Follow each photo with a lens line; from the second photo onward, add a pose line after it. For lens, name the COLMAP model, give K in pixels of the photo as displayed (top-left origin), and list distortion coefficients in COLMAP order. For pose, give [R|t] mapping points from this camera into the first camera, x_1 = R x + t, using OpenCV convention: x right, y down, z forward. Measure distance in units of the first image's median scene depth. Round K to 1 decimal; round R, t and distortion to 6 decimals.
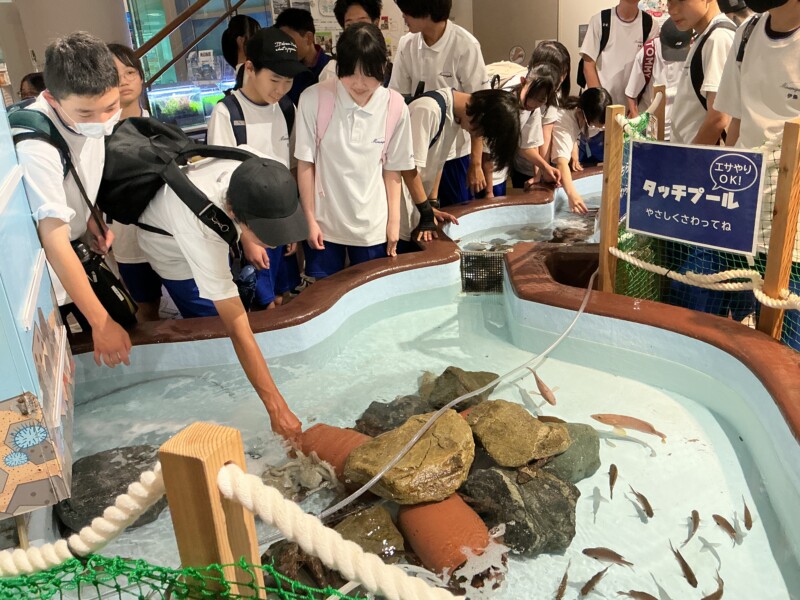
lens RADIAL K [[704.4, 0, 401.7], [0, 704.4, 307.6], [0, 0, 1]] dist [0.111410, -0.252900]
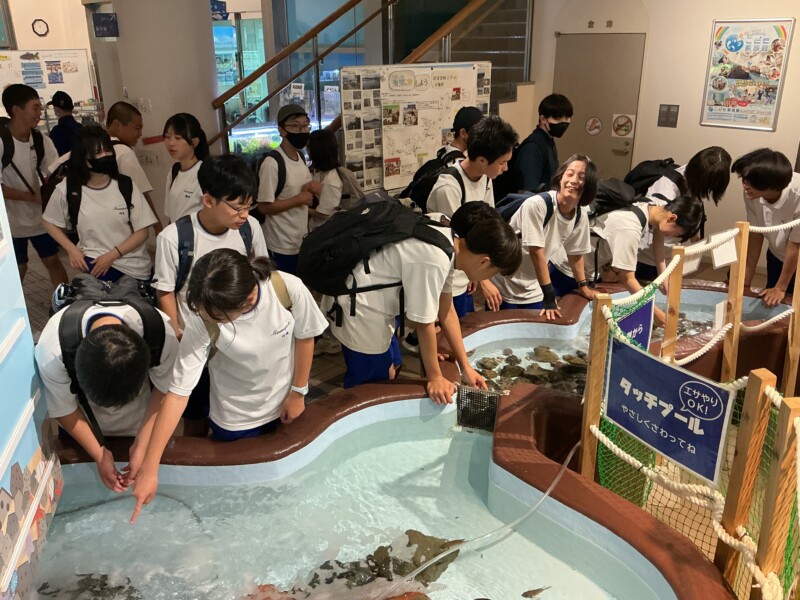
lens RADIAL K [[704.4, 0, 400.8], [0, 704.4, 295.1], [0, 0, 1]] dist [0.111410, -0.252900]
pose [[0.985487, 0.118488, -0.121559, 0.147035], [-0.120803, 0.992606, -0.011824, -0.248769], [0.119259, 0.026337, 0.992514, -0.023551]]
